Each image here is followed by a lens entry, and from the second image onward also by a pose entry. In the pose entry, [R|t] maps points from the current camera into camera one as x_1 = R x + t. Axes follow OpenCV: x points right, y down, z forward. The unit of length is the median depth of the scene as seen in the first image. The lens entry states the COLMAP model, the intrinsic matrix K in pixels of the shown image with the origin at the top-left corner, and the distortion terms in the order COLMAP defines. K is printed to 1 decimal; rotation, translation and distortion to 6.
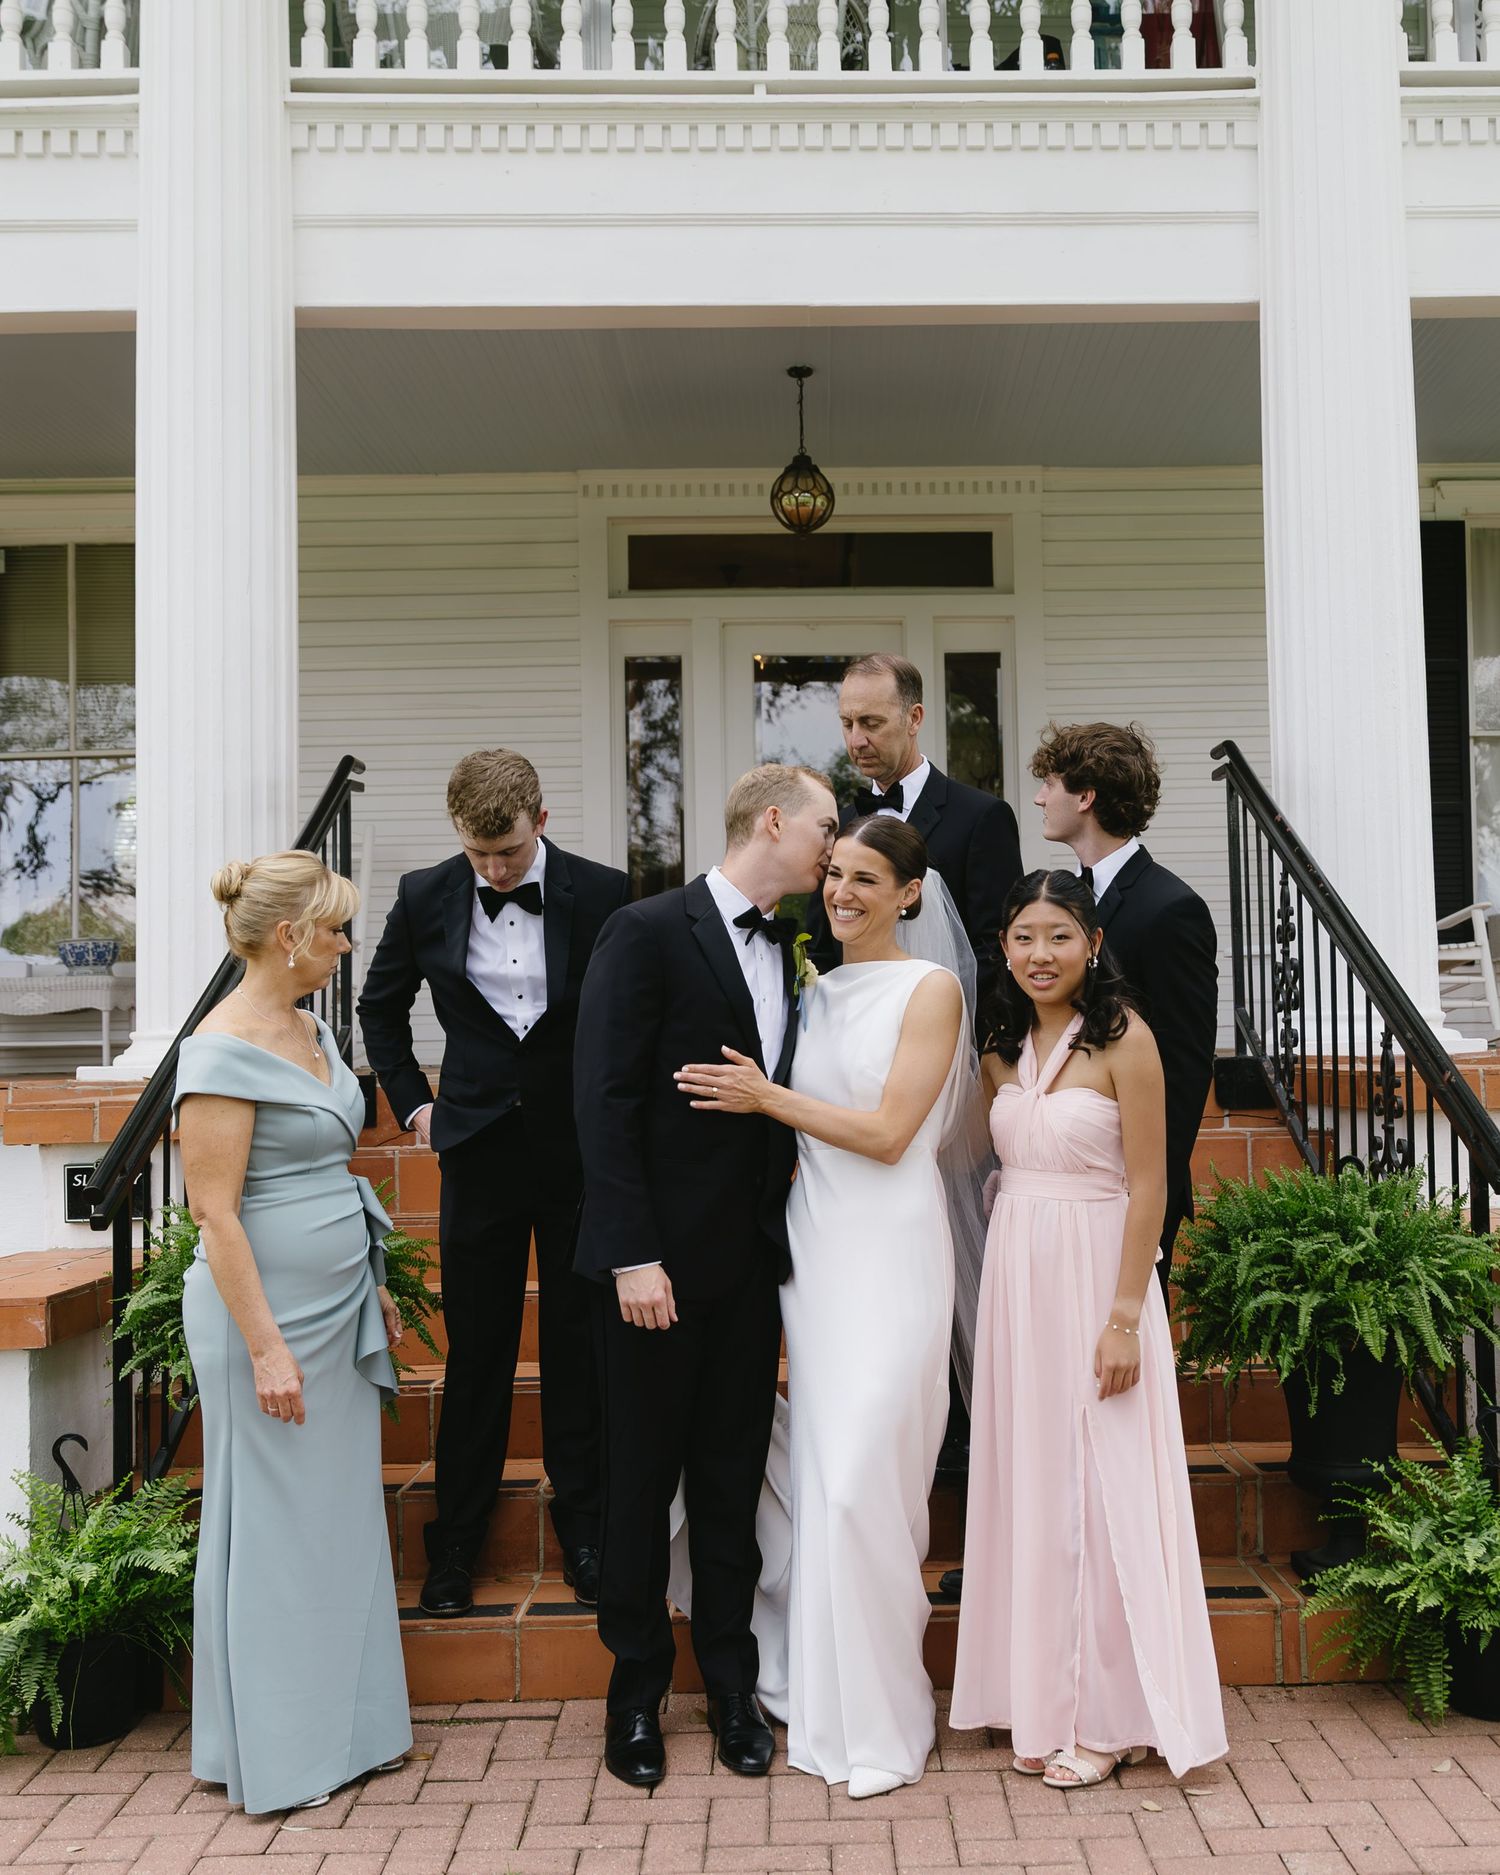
lens RADIAL K [[2257.8, 0, 876.9], [0, 2257.8, 935.8], [0, 0, 1]] dist [-0.005561, -0.011672]
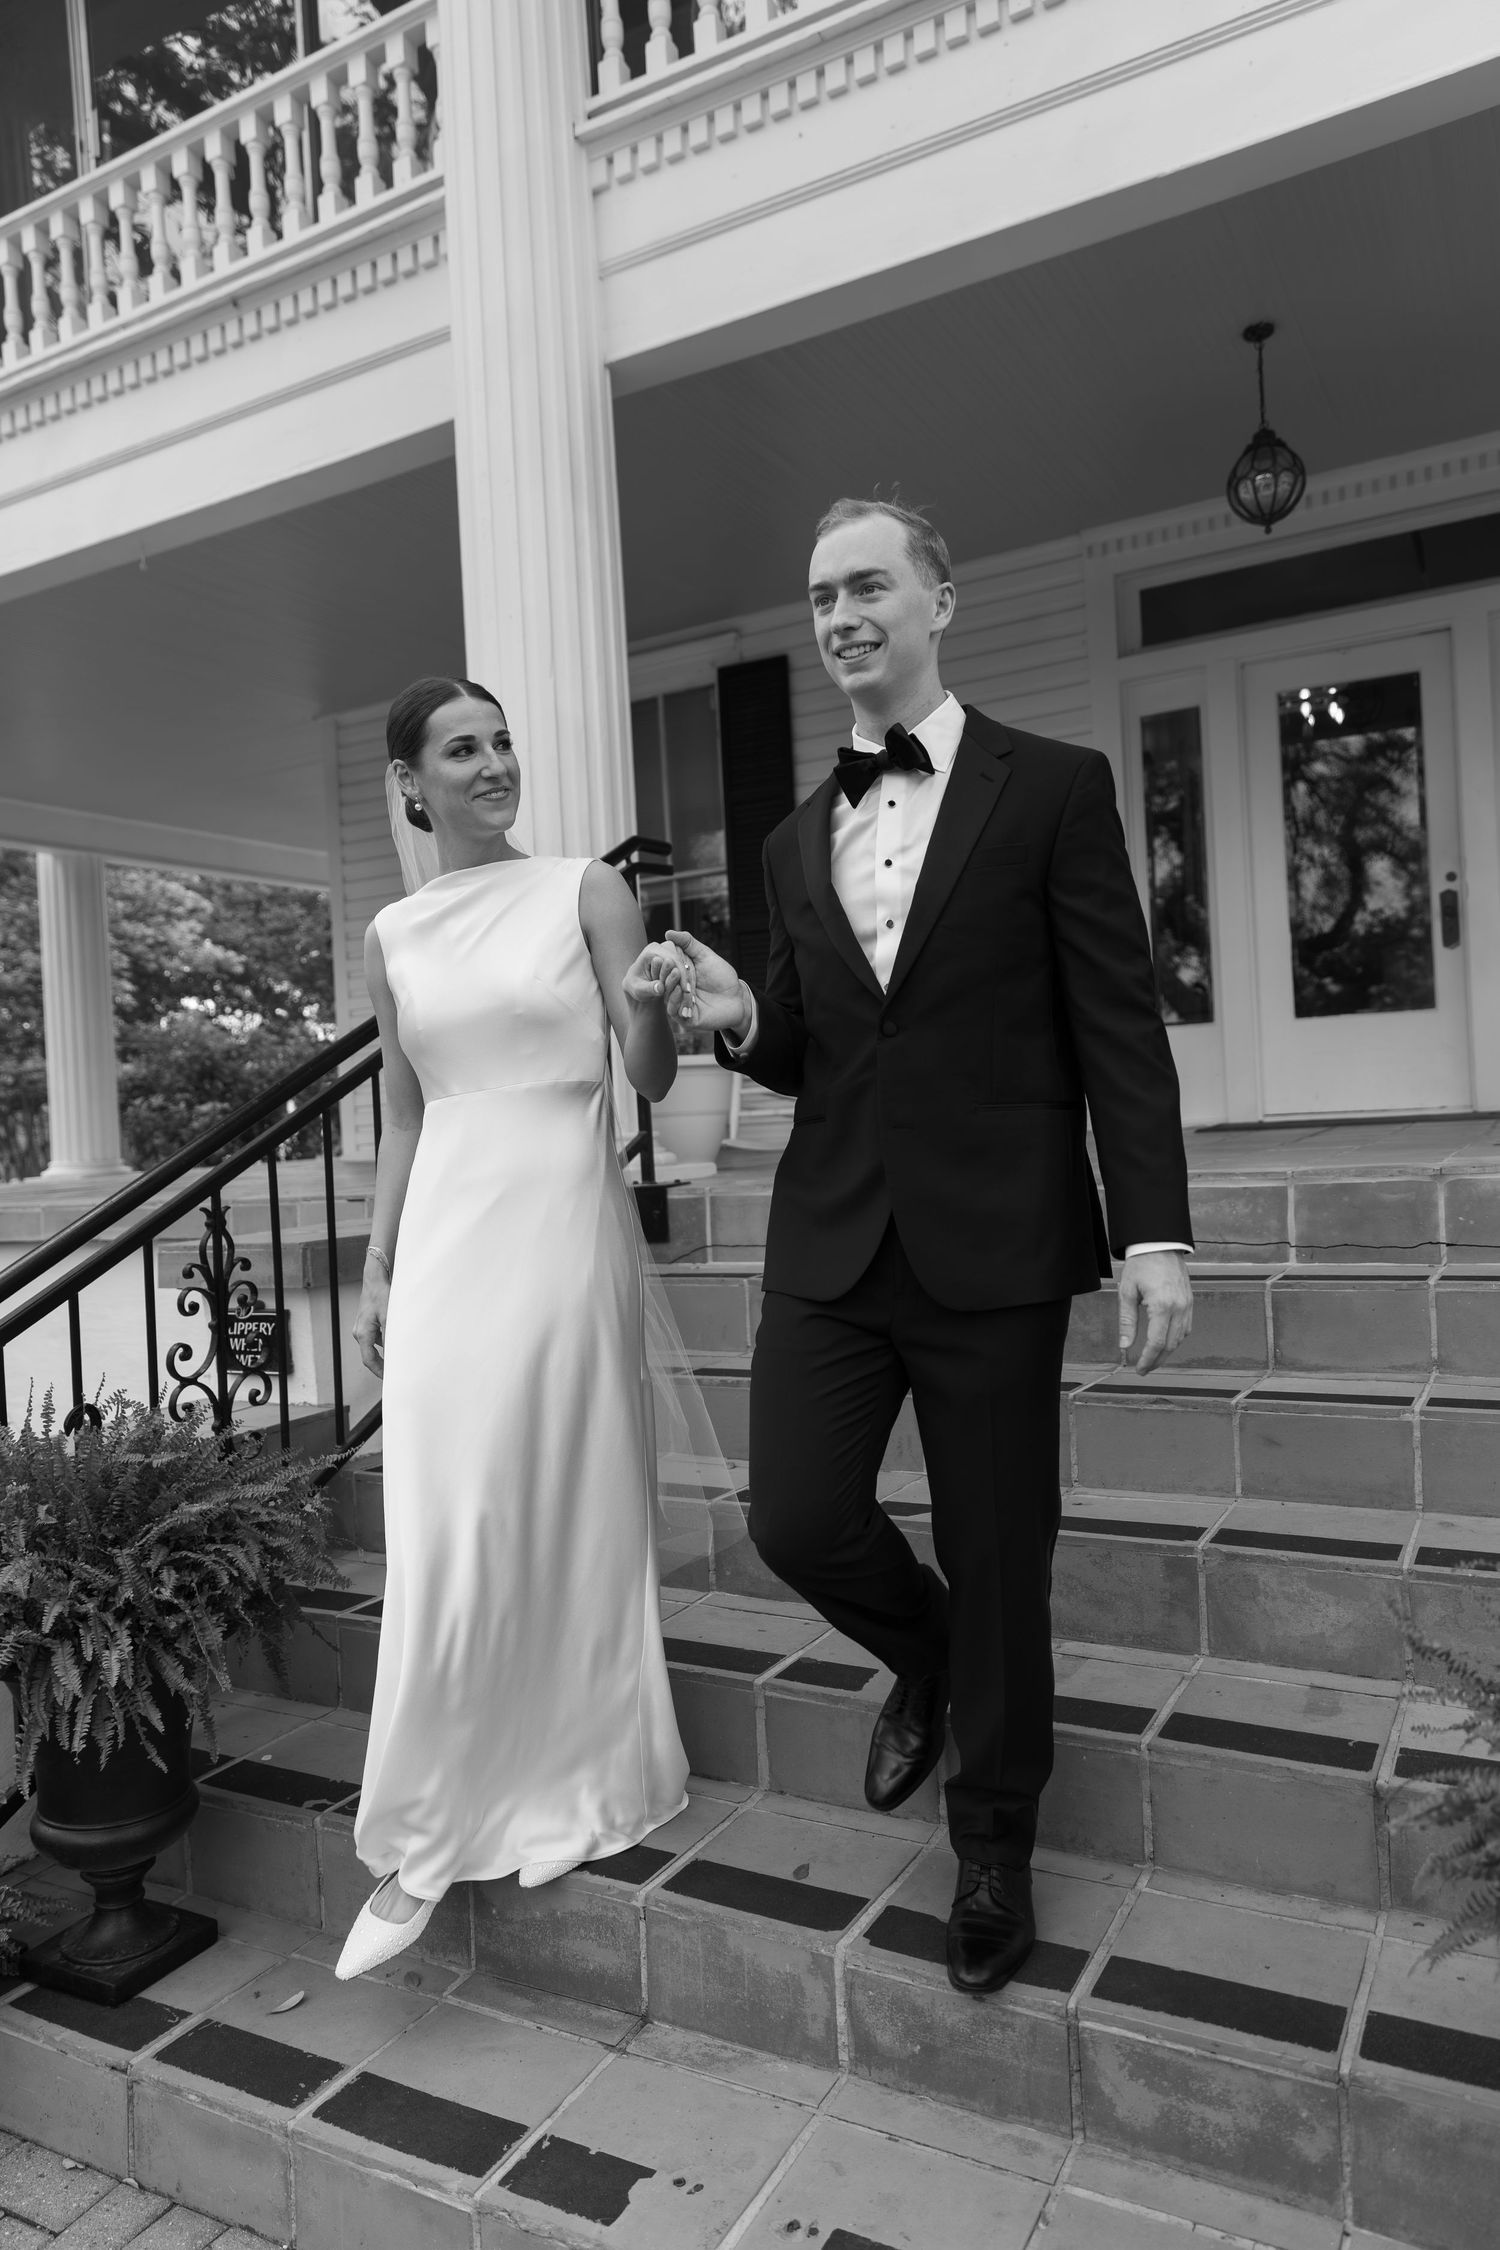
lens RADIAL K [[1567.6, 0, 706.1], [0, 1567.6, 1131.5], [0, 0, 1]] dist [0.004886, 0.001019]
pose [[0.853936, -0.022158, -0.519907, 0.127812], [0.064144, 0.995956, 0.062909, 0.001626], [0.516410, -0.087069, 0.851904, 0.503305]]
